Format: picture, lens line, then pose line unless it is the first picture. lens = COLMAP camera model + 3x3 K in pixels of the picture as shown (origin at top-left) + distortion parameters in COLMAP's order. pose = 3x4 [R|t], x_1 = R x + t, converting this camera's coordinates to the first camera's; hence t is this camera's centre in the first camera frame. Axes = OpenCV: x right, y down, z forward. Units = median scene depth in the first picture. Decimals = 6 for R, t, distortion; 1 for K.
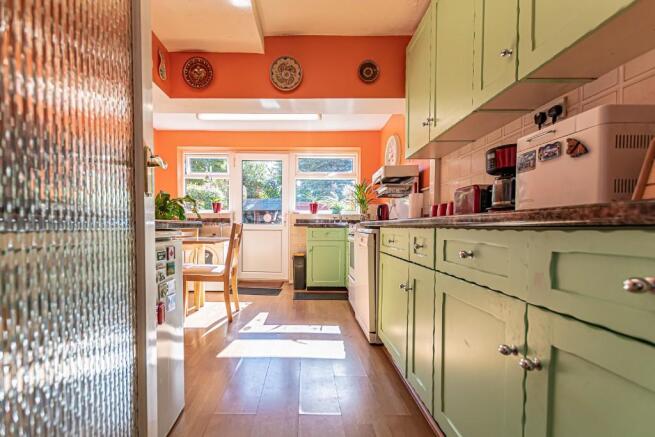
lens RADIAL K [[283.1, 0, 310.8], [0, 283.1, 230.3], [0, 0, 1]] dist [0.001606, 0.000055]
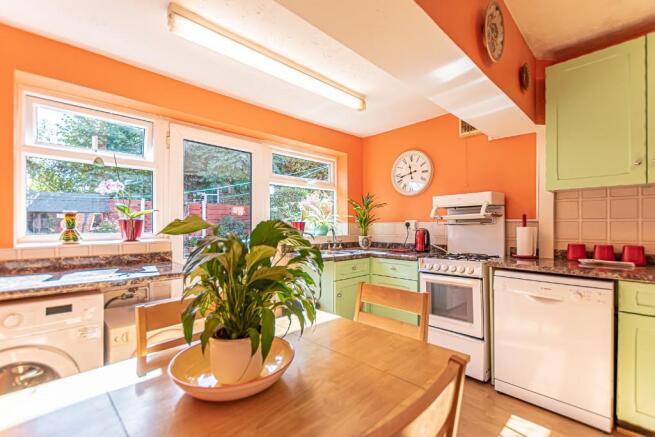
lens RADIAL K [[287.8, 0, 325.7], [0, 287.8, 220.7], [0, 0, 1]] dist [-0.002099, -0.000446]
pose [[0.716179, 0.003514, 0.697908, -0.514474], [0.022266, 0.999363, -0.027881, -0.086126], [-0.697562, 0.035507, 0.715645, 0.513652]]
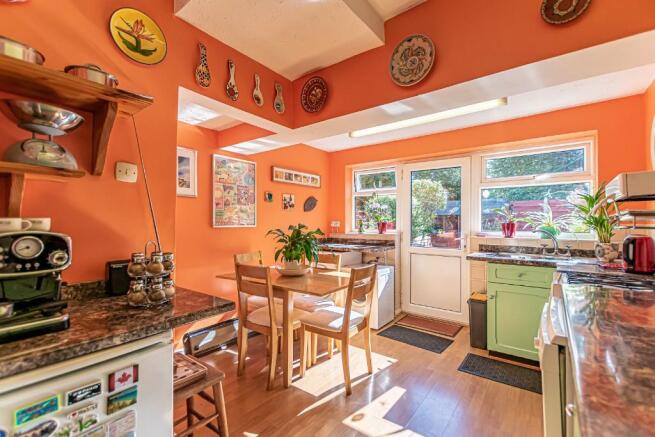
lens RADIAL K [[287.8, 0, 325.7], [0, 287.8, 220.7], [0, 0, 1]] dist [-0.002099, -0.000446]
pose [[0.795390, -0.009617, -0.606021, 0.094104], [-0.013910, 0.999321, -0.034115, -0.078753], [0.605938, 0.035565, 0.794717, 0.188164]]
